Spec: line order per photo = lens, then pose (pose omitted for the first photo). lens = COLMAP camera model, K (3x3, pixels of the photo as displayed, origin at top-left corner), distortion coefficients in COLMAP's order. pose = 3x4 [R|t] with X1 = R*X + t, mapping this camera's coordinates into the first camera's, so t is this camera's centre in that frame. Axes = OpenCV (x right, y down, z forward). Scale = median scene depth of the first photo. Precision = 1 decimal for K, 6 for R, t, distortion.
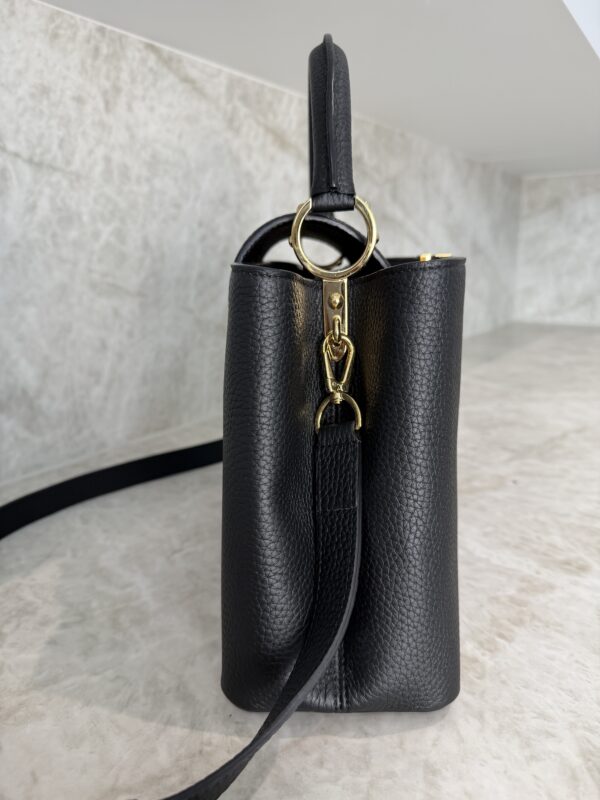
lens RADIAL K [[593.6, 0, 301.5], [0, 593.6, 400.5], [0, 0, 1]] dist [-0.039142, 0.010399]
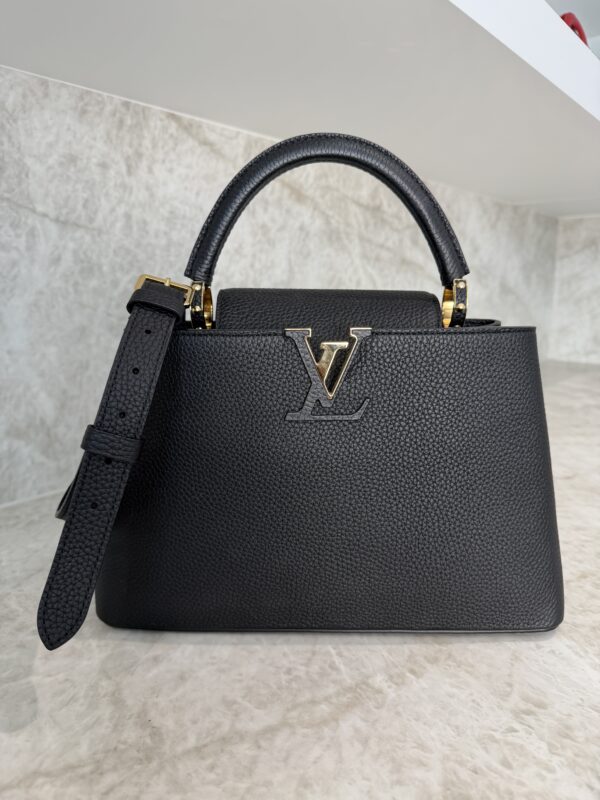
lens RADIAL K [[586.5, 0, 299.1], [0, 586.5, 398.2], [0, 0, 1]] dist [-0.027062, 0.004528]
pose [[0.994853, 0.034659, -0.095218, 0.121375], [-0.039113, 0.998207, -0.045316, -0.026970], [0.093477, 0.048807, 0.994424, -0.066699]]
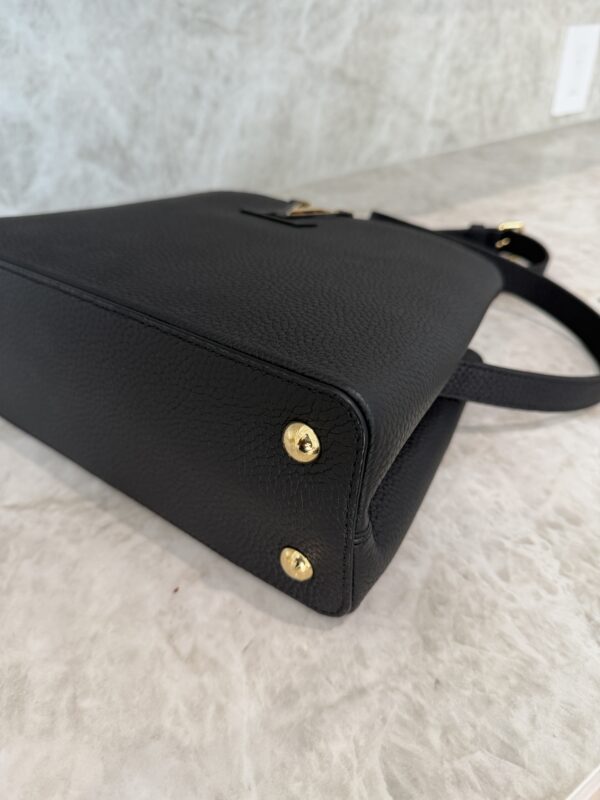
lens RADIAL K [[600.6, 0, 296.0], [0, 600.6, 401.5], [0, 0, 1]] dist [-0.046853, 0.010813]
pose [[0.935525, 0.201115, -0.290424, 0.215239], [-0.068986, 0.910303, 0.408153, -0.045710], [0.346459, -0.361802, 0.865486, 0.045920]]
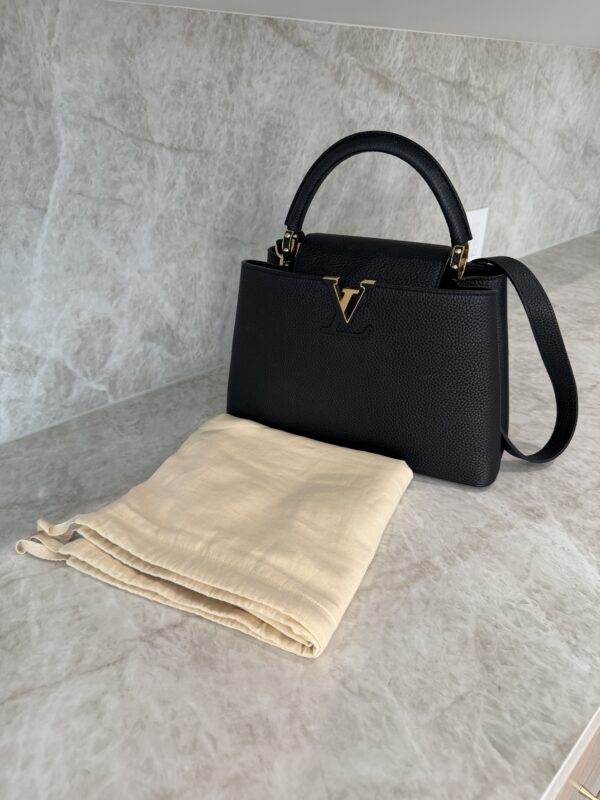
lens RADIAL K [[576.9, 0, 298.5], [0, 576.9, 403.0], [0, 0, 1]] dist [-0.009151, -0.007756]
pose [[0.980608, 0.109512, -0.162528, 0.065957], [-0.062575, 0.960858, 0.269882, -0.219397], [0.185722, -0.254478, 0.949078, -0.257044]]
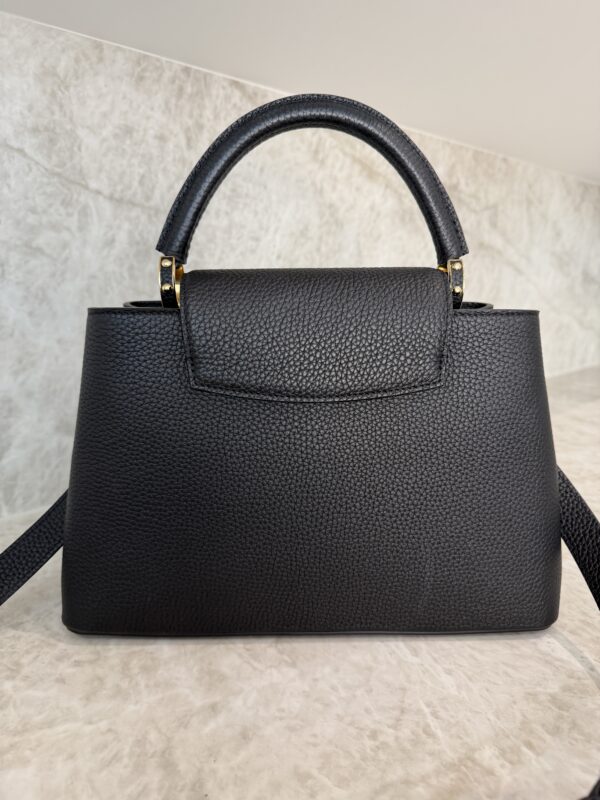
lens RADIAL K [[587.9, 0, 300.0], [0, 587.9, 400.0], [0, 0, 1]] dist [-0.025619, 0.002801]
pose [[0.981522, 0.052911, -0.183886, 0.077161], [-0.058354, 0.998000, -0.024313, -0.038952], [0.182232, 0.034594, 0.982647, 0.041740]]
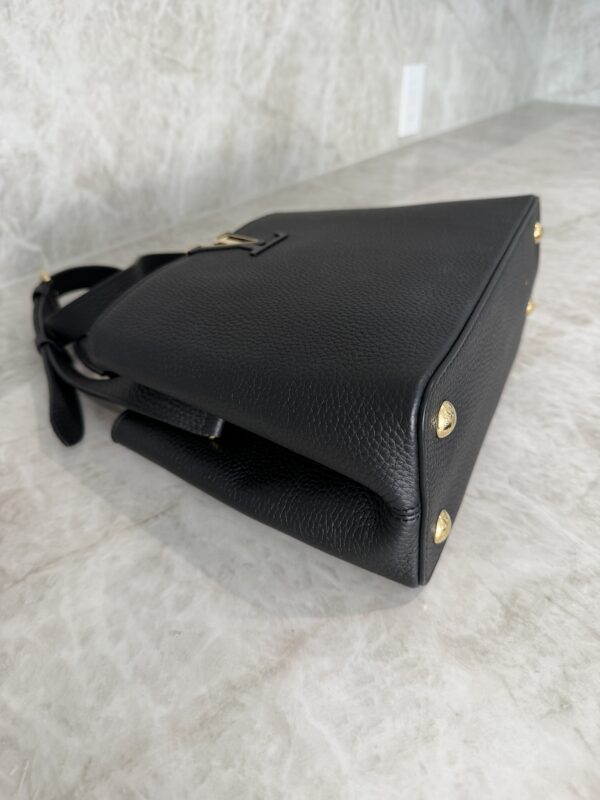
lens RADIAL K [[591.5, 0, 300.0], [0, 591.5, 400.0], [0, 0, 1]] dist [-0.036579, 0.008407]
pose [[0.999773, 0.008363, 0.019615, -0.122391], [-0.014620, 0.938479, 0.345025, 0.006916], [-0.015522, -0.345234, 0.938388, -0.184772]]
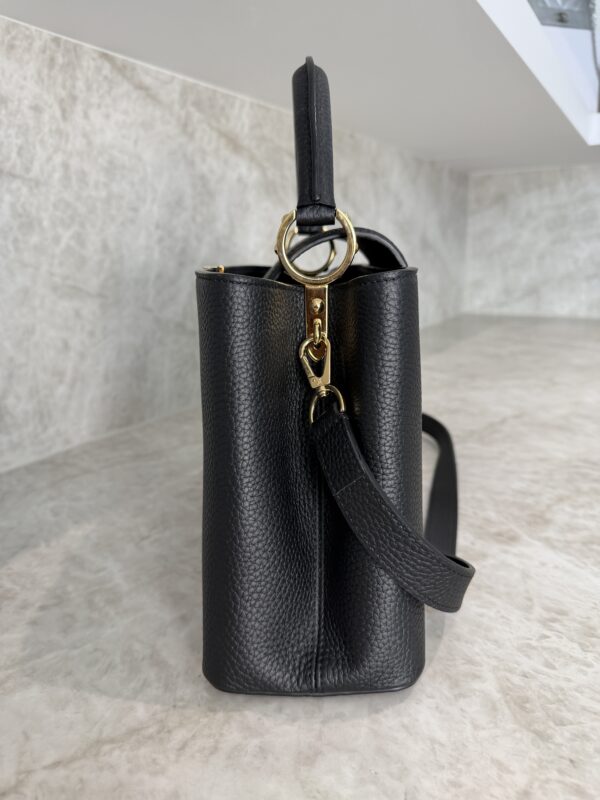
lens RADIAL K [[591.5, 0, 300.0], [0, 591.5, 400.0], [0, 0, 1]] dist [-0.036579, 0.008407]
pose [[0.997642, -0.024409, 0.064150, 0.005597], [0.023668, 0.999644, 0.012276, -0.001483], [-0.064427, -0.010728, 0.997865, -0.062143]]
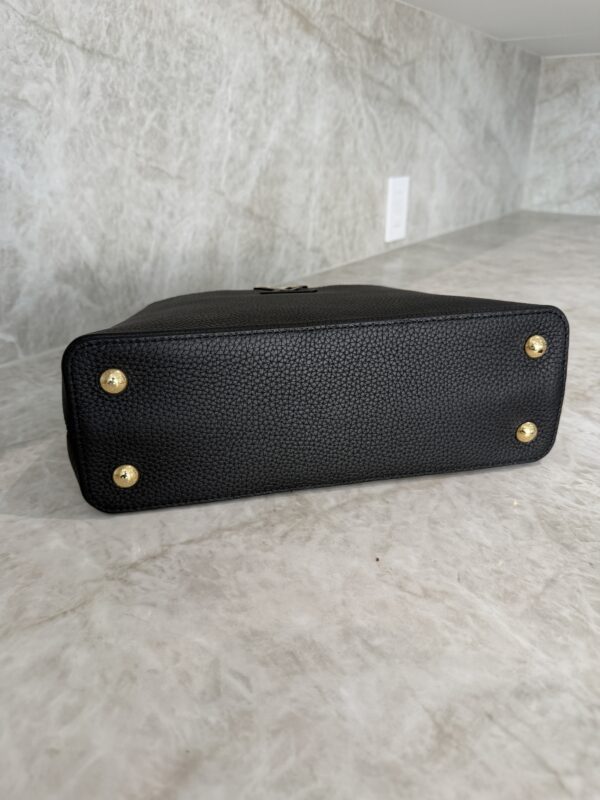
lens RADIAL K [[582.4, 0, 300.0], [0, 582.4, 400.0], [0, 0, 1]] dist [-0.024107, -0.000166]
pose [[0.999887, 0.014729, -0.003075, -0.046546], [-0.013907, 0.982670, 0.184840, 0.027583], [0.005744, -0.184776, 0.982764, -0.155487]]
